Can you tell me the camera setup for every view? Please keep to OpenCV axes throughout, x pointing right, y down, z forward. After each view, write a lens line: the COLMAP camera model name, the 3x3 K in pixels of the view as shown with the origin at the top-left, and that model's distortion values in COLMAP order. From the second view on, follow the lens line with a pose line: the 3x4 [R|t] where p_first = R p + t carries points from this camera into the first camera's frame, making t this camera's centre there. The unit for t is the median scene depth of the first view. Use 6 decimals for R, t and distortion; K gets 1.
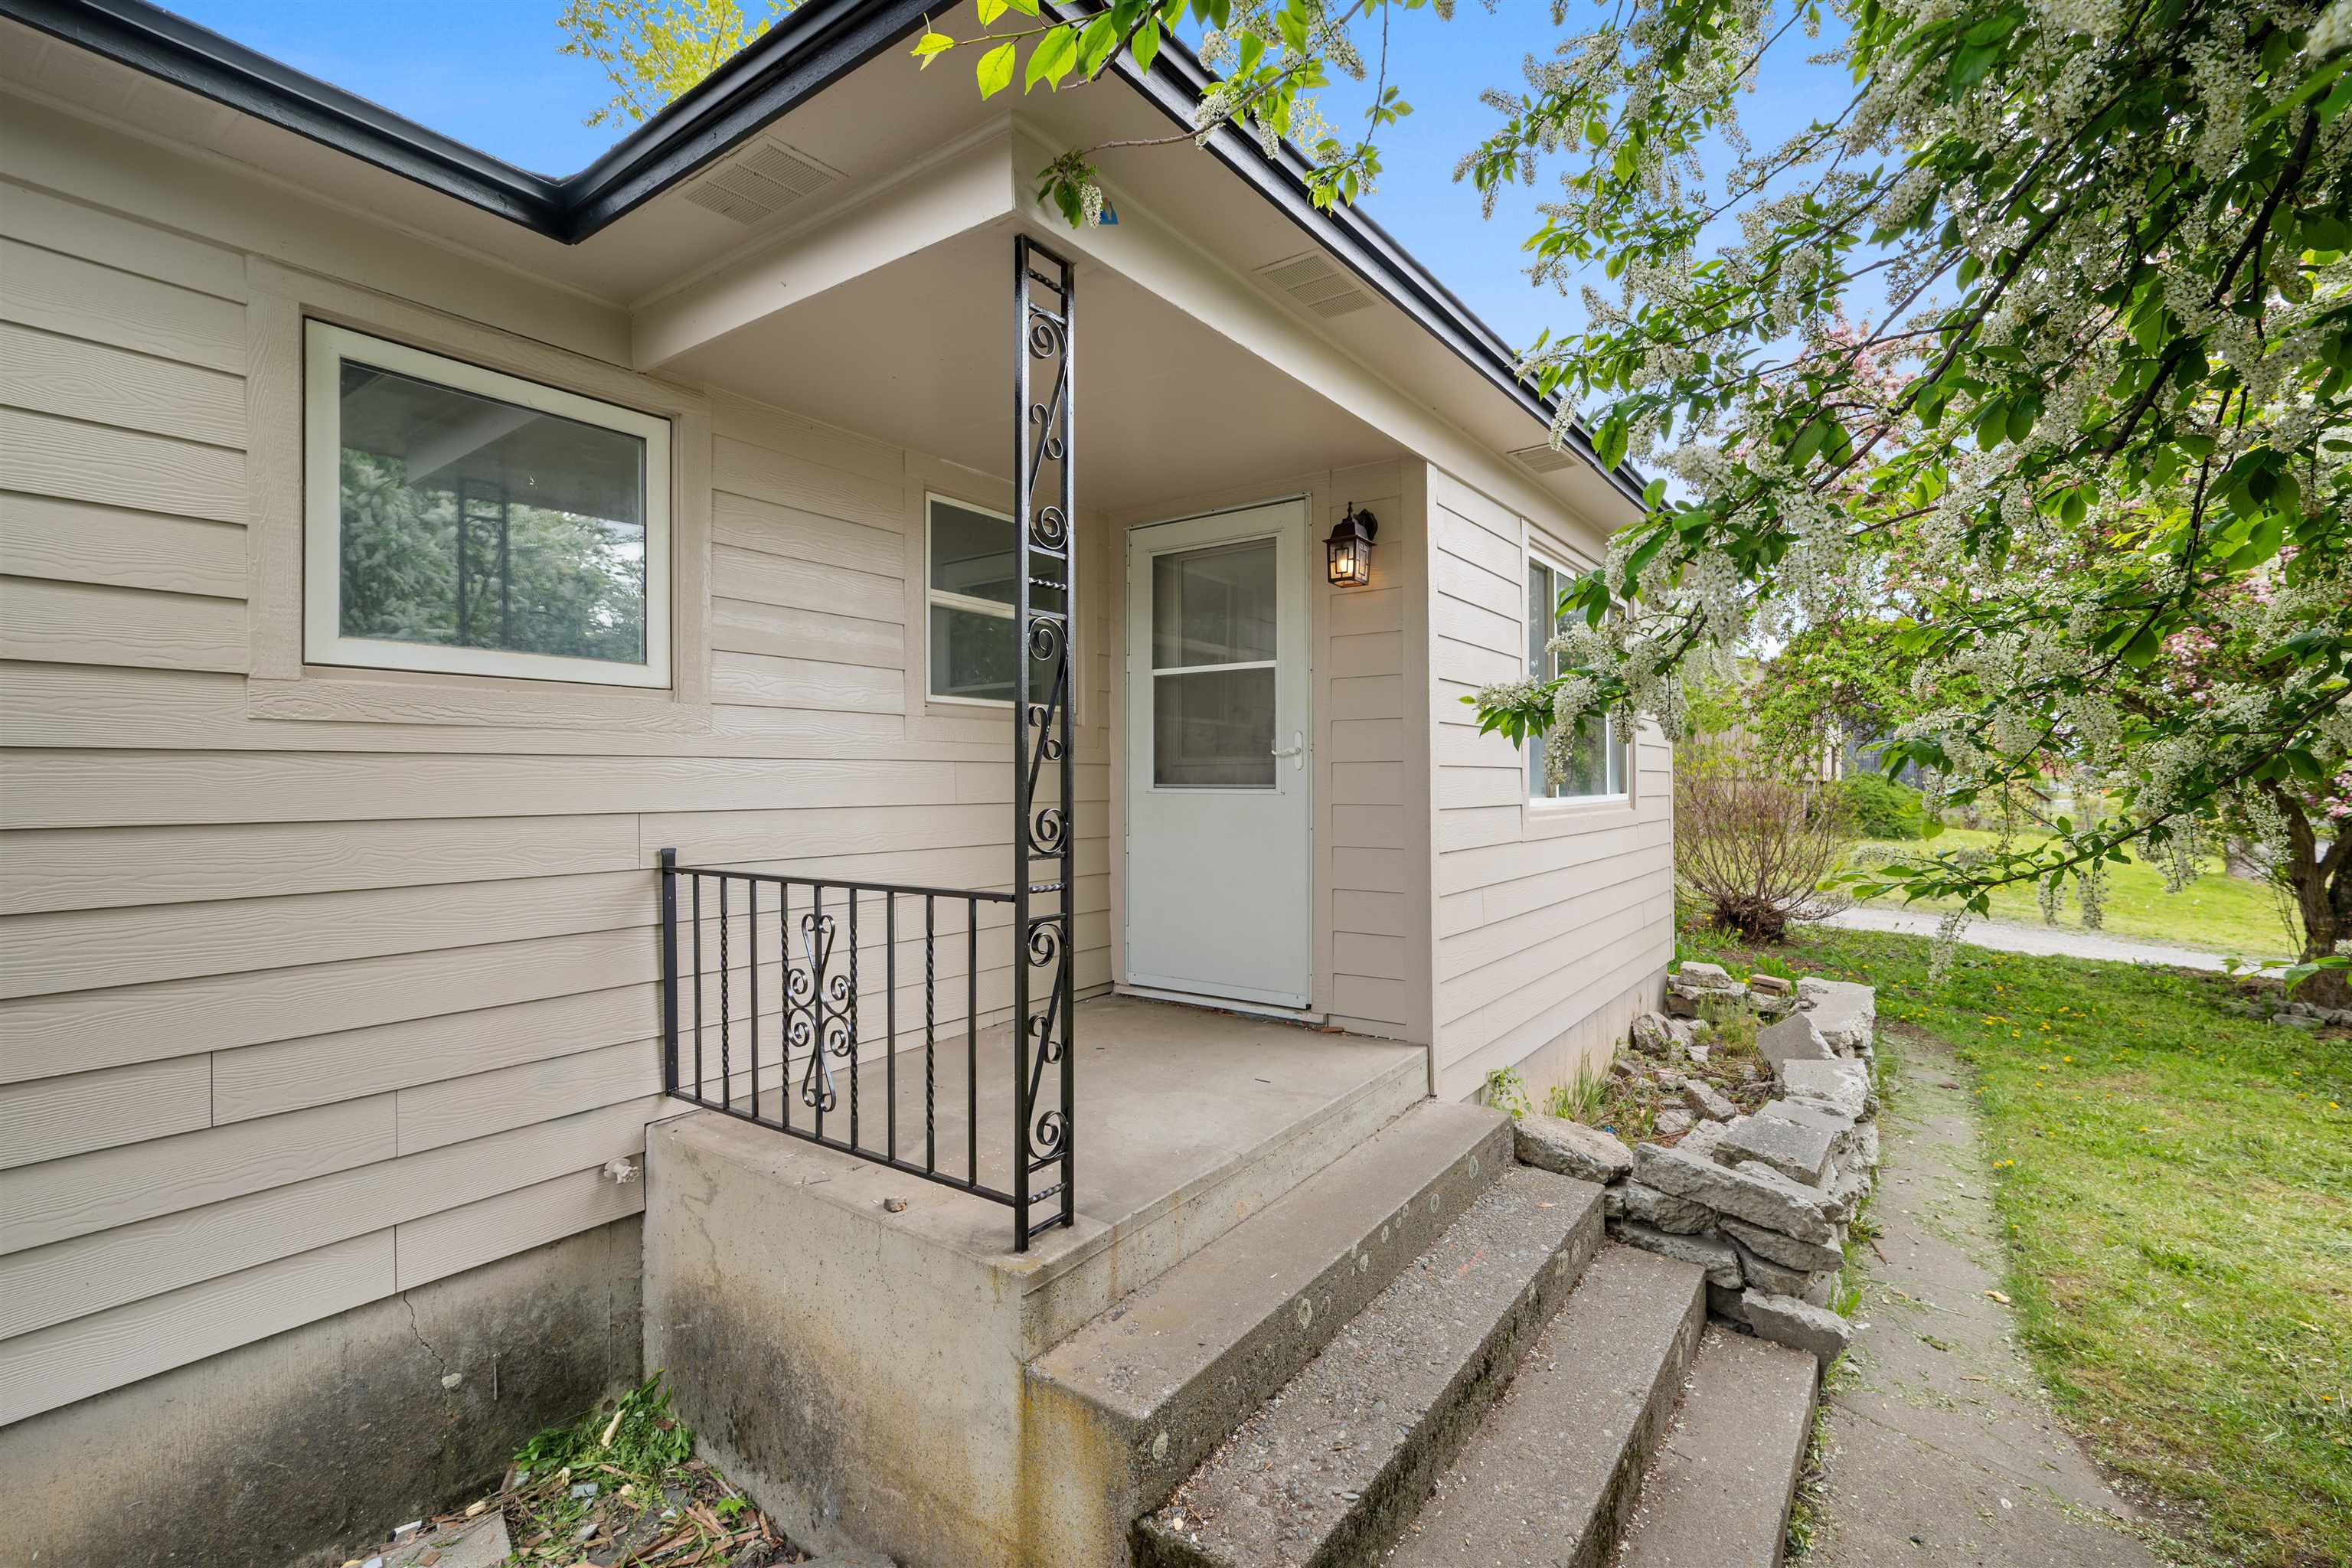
lens RADIAL K [[1042.2, 0, 1172.6], [0, 1042.2, 783.5], [0, 0, 1]] dist [-0.000325, 0.000139]
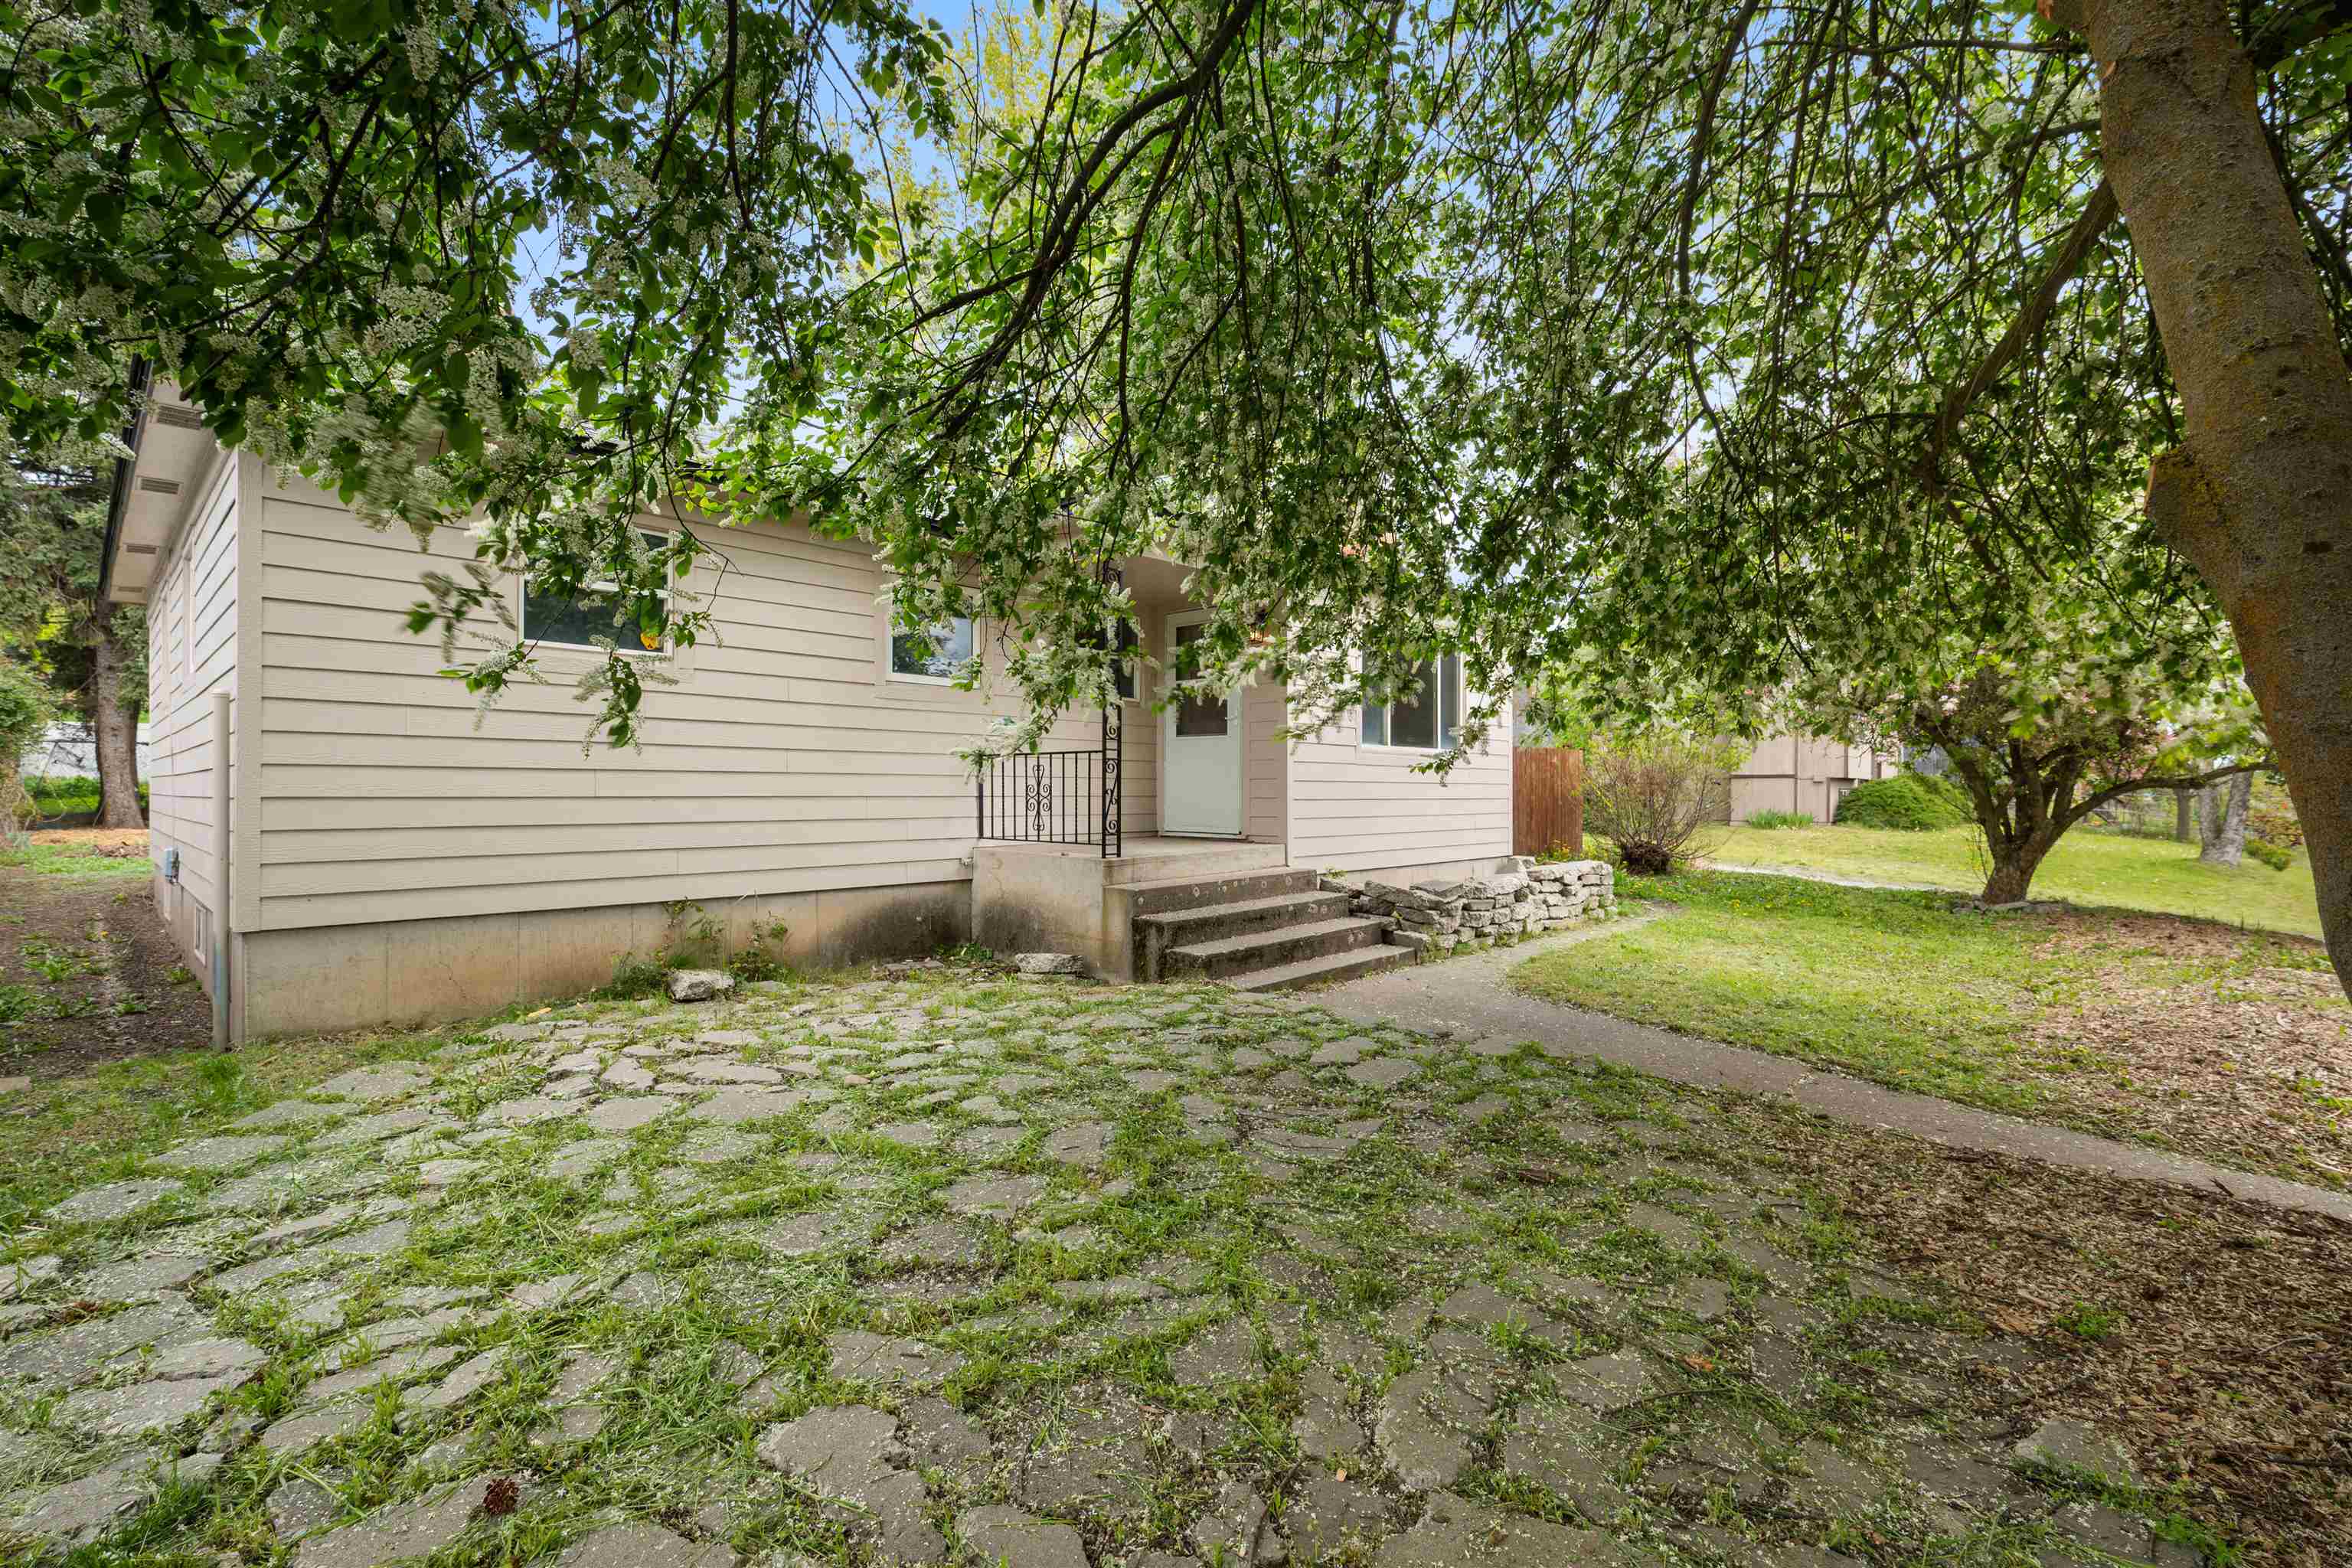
lens RADIAL K [[1042.2, 0, 1180.0], [0, 1042.2, 789.5], [0, 0, 1]] dist [-0.000325, 0.000139]
pose [[0.993162, 0.006106, -0.116584, 0.376294], [-0.006920, 0.999954, -0.006574, 0.197891], [0.116539, 0.007336, 0.993159, -1.765055]]
